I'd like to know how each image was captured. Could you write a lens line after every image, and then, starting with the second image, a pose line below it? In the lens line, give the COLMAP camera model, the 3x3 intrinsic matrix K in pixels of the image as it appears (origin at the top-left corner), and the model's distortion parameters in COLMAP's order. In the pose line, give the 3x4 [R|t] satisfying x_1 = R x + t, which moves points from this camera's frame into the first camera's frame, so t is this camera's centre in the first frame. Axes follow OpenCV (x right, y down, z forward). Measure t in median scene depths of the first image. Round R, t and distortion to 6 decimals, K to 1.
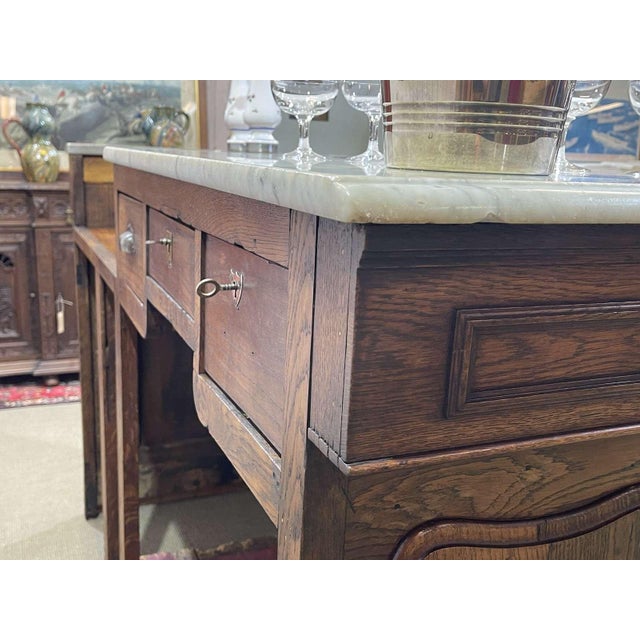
lens RADIAL K [[715.6, 0, 320.0], [0, 715.6, 320.0], [0, 0, 1]] dist [0.037754, -0.013996]
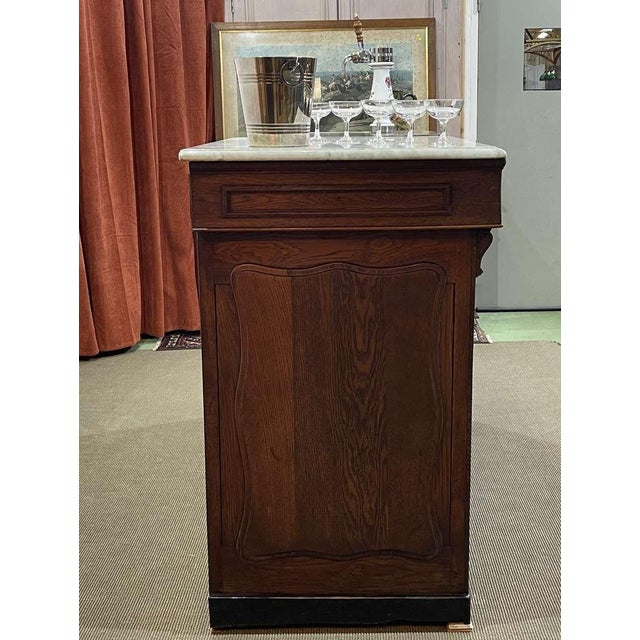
lens RADIAL K [[914.8, 0, 320.0], [0, 914.8, 320.0], [0, 0, 1]] dist [0.082193, -0.116068]
pose [[0.911680, 0.032652, -0.409602, 2.066226], [-0.040311, 0.999136, -0.010074, 0.555263], [0.408919, 0.025695, 0.912209, -2.424691]]
